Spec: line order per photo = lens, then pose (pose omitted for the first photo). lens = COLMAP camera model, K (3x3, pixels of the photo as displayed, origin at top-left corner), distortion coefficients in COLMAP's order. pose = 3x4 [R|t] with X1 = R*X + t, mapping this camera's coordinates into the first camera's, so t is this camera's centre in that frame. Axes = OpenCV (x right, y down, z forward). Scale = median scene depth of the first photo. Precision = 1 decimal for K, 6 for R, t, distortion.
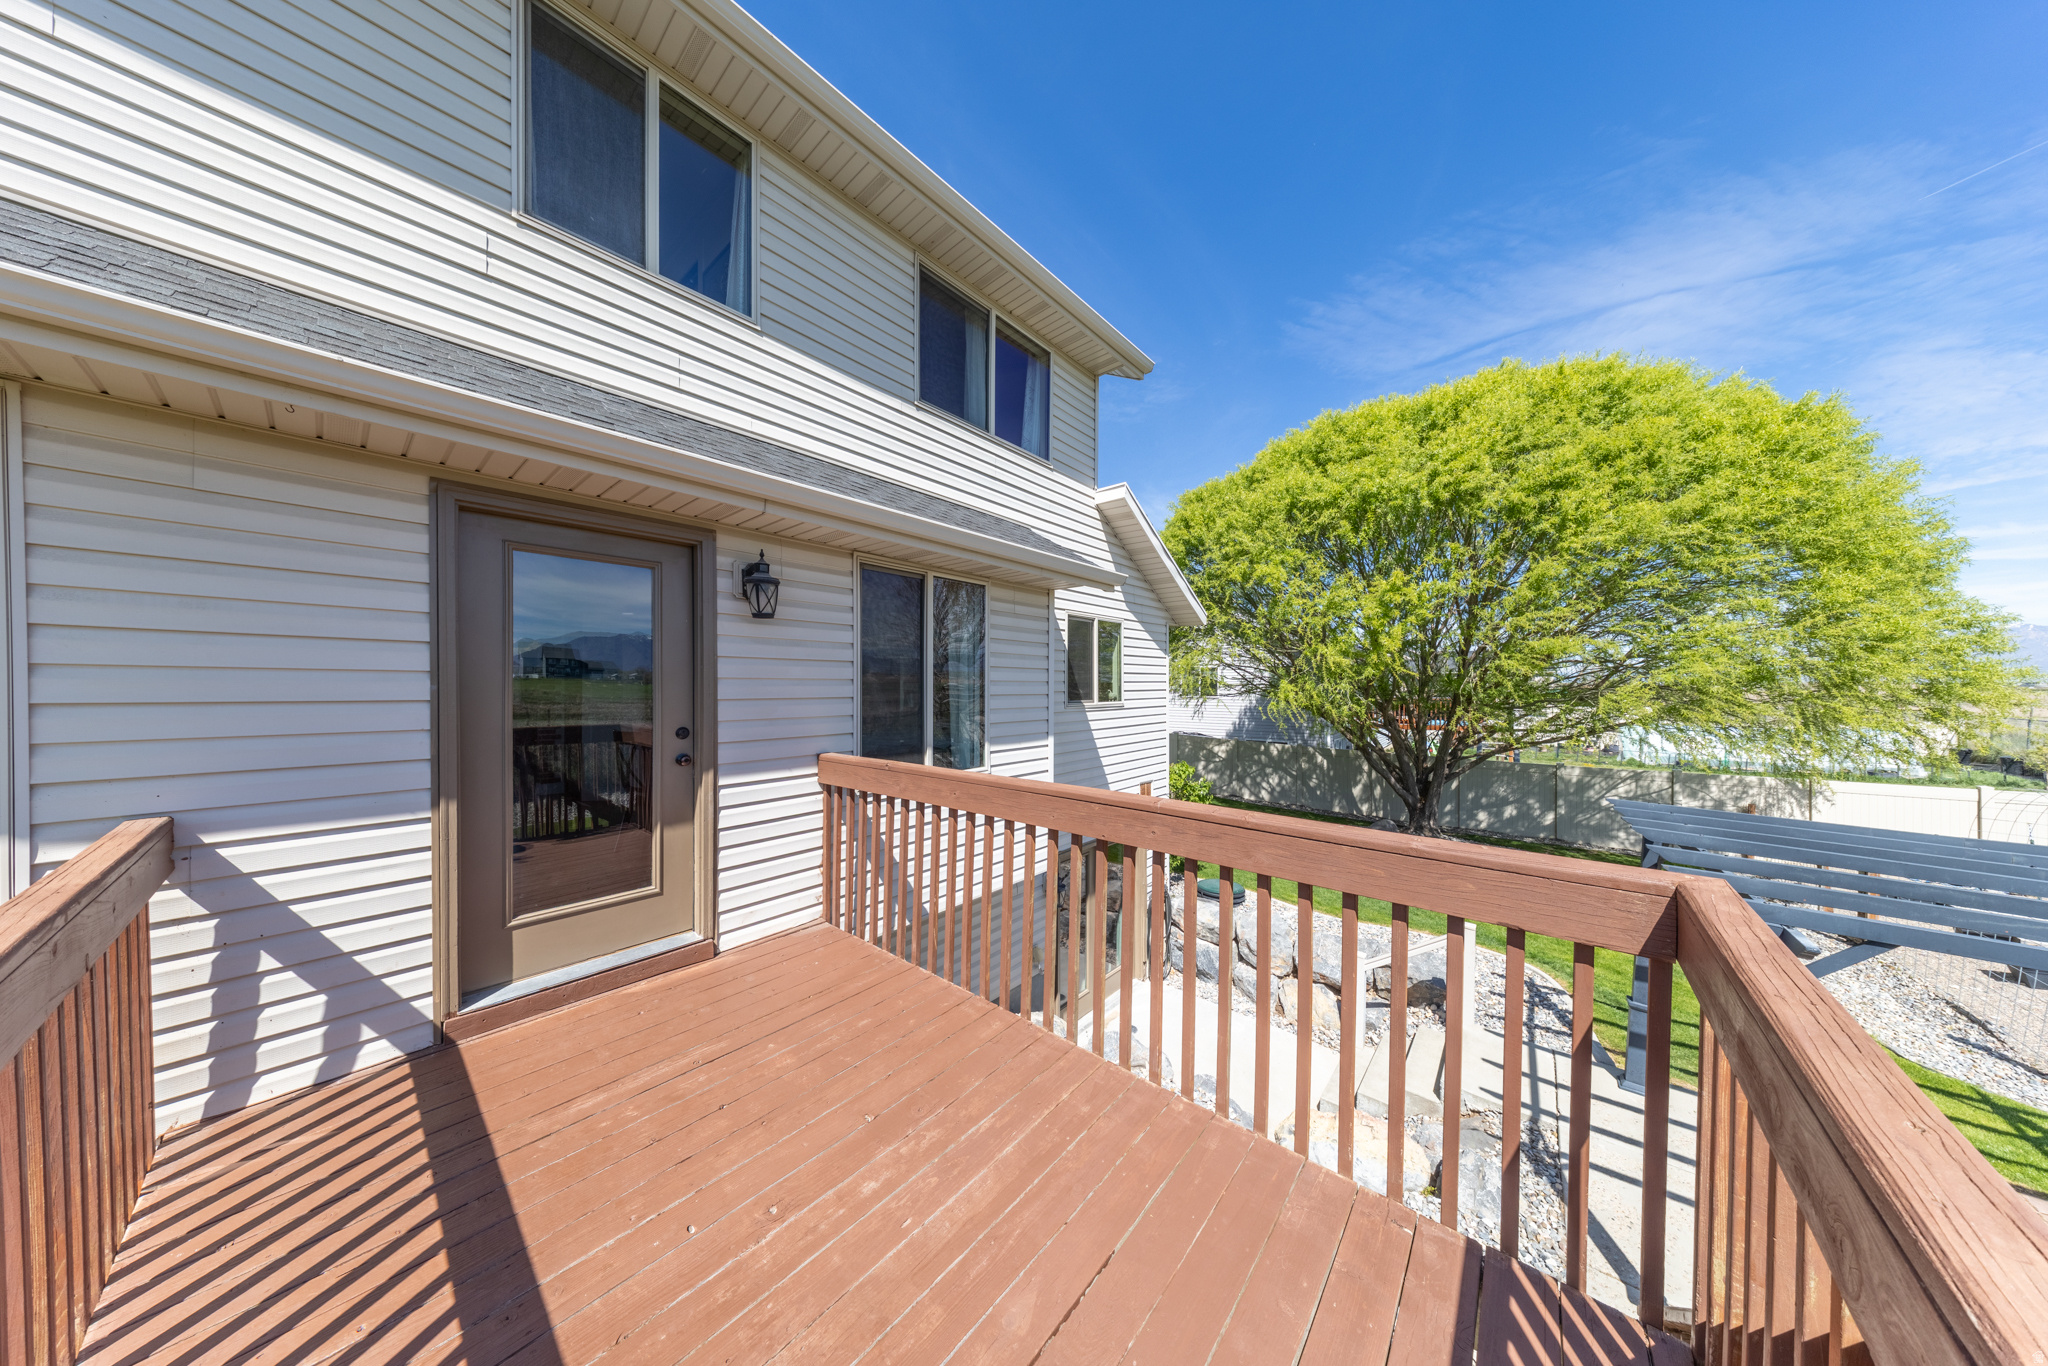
lens RADIAL K [[586.3, 0, 1037.2], [0, 586.3, 684.2], [0, 0, 1]] dist [-0.001612, -0.000206]
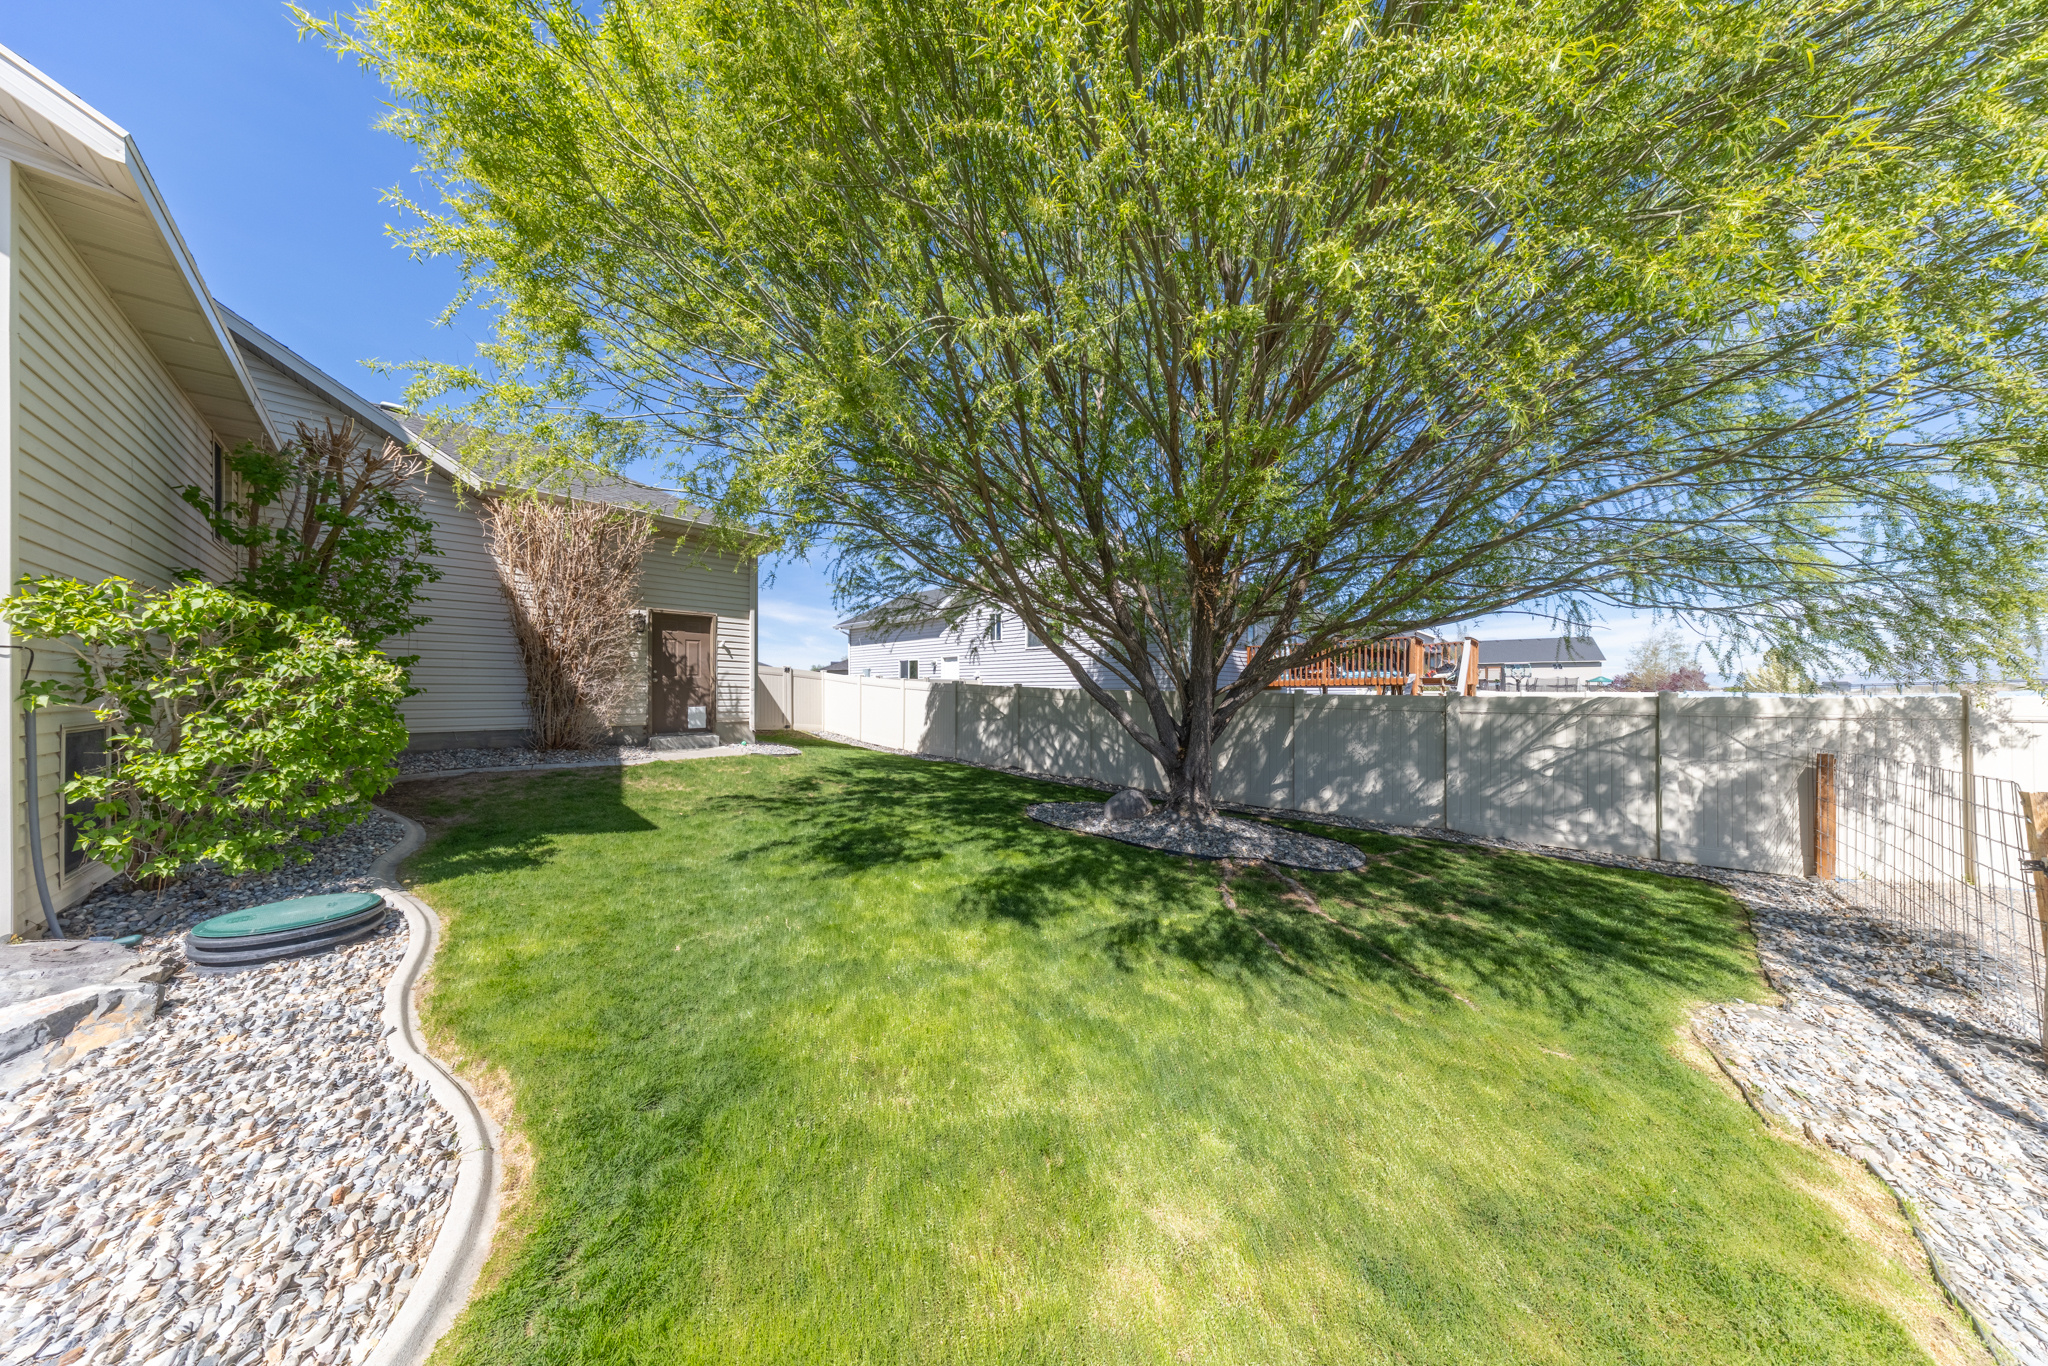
lens RADIAL K [[586.3, 0, 1026.8], [0, 586.3, 693.7], [0, 0, 1]] dist [-0.001612, -0.000206]
pose [[0.997895, 0.001086, -0.064836, 1.287209], [-0.000546, 0.999965, 0.008345, 0.317926], [0.064842, -0.008292, 0.997861, 1.044016]]
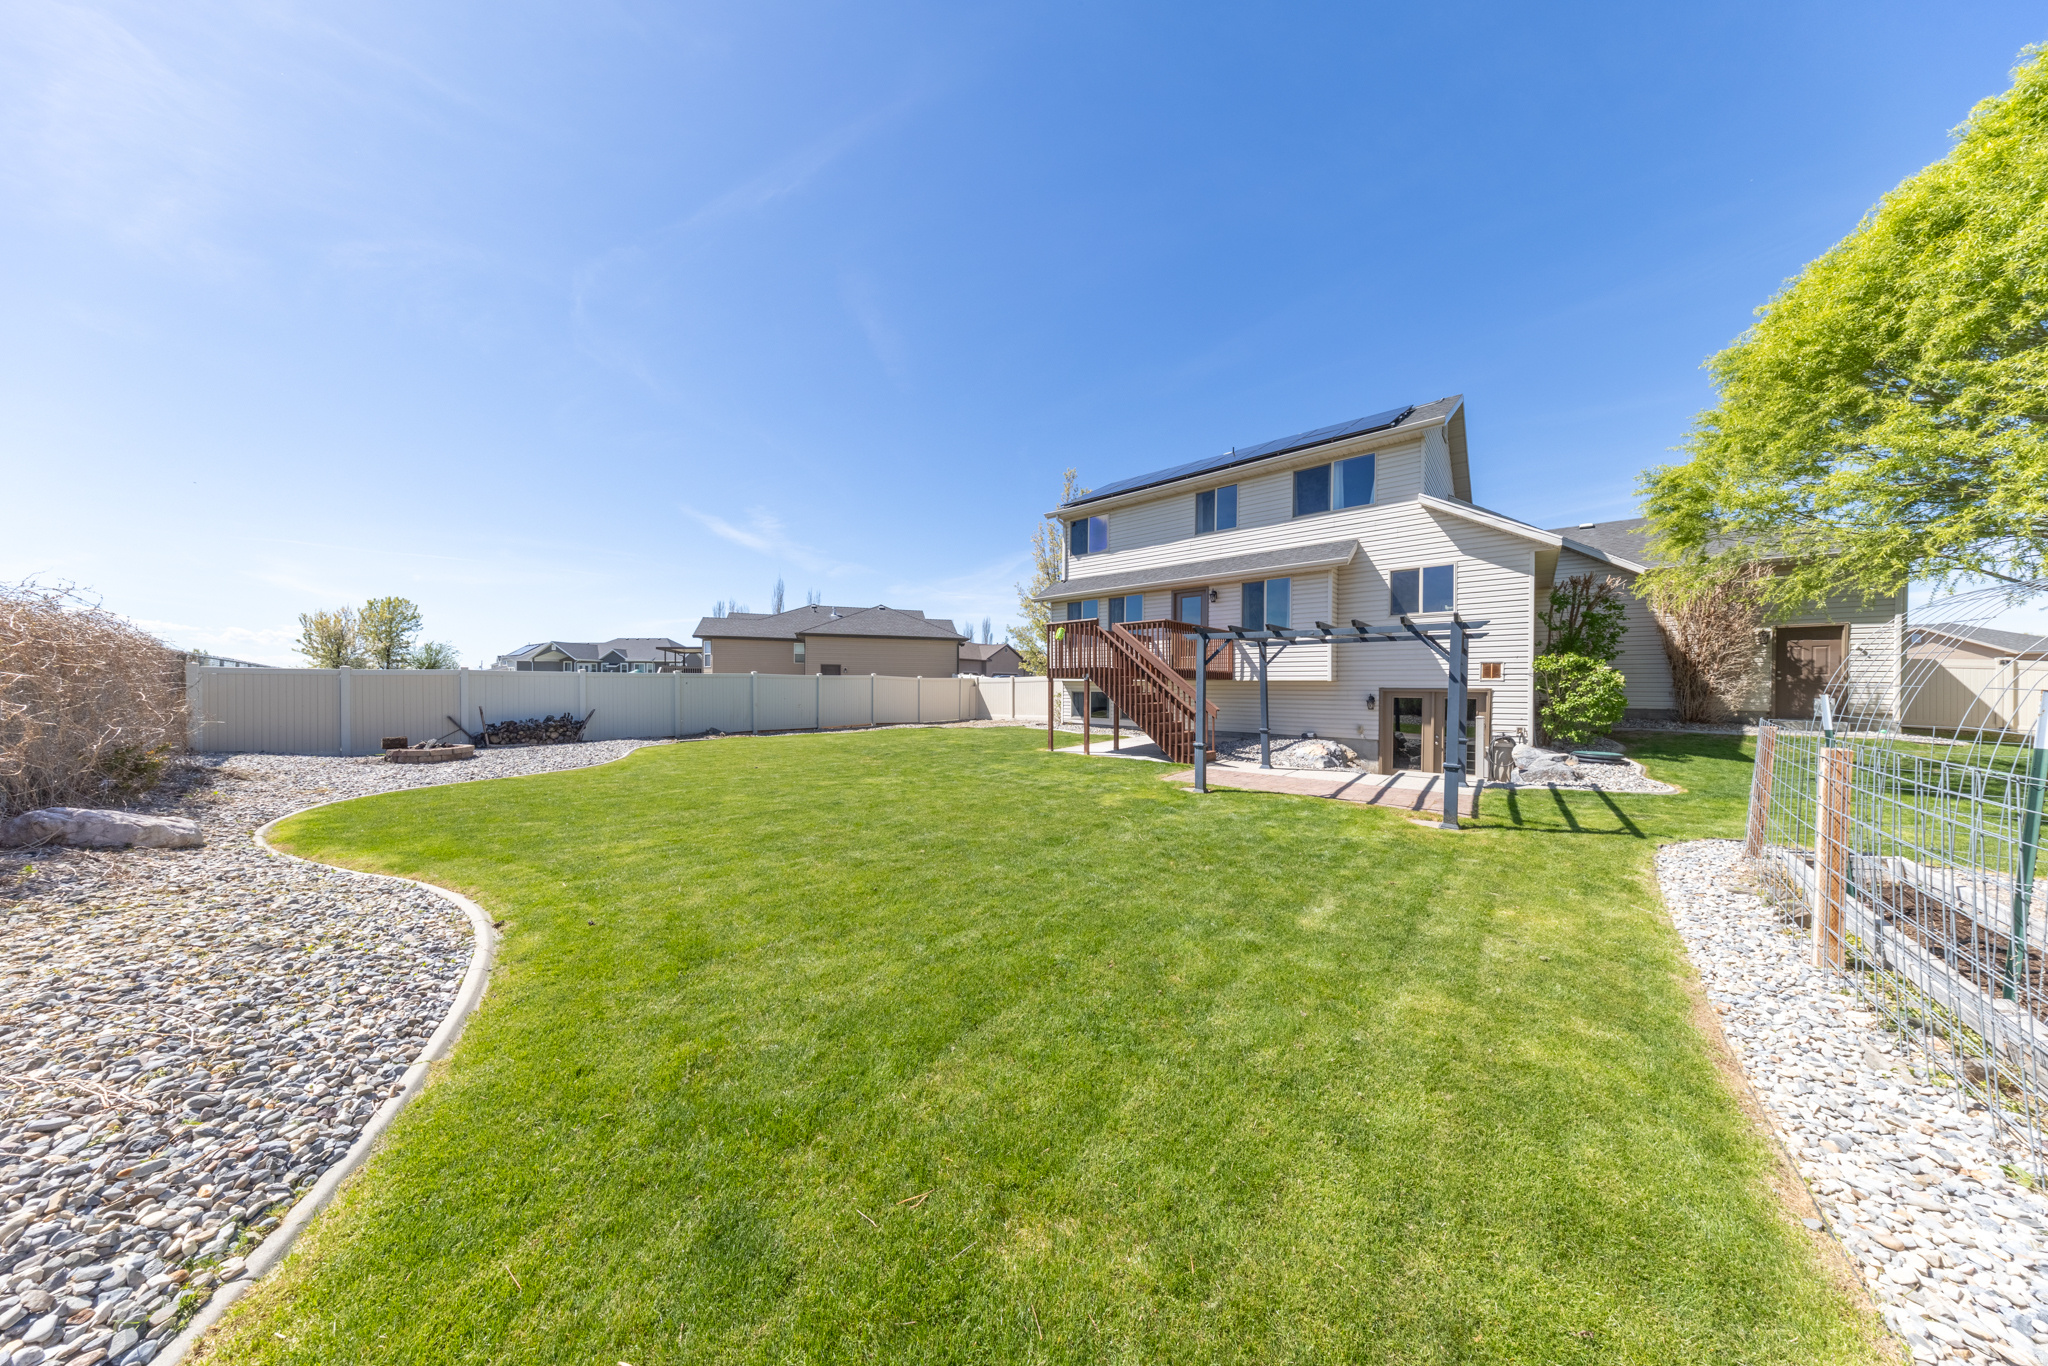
lens RADIAL K [[586.3, 0, 1032.5], [0, 586.3, 689.6], [0, 0, 1]] dist [-0.001612, -0.000206]
pose [[-0.014640, 0.005397, -0.999878, 2.462053], [-0.001327, 0.999984, 0.005417, 0.328047], [0.999892, 0.001406, -0.014632, -0.252063]]
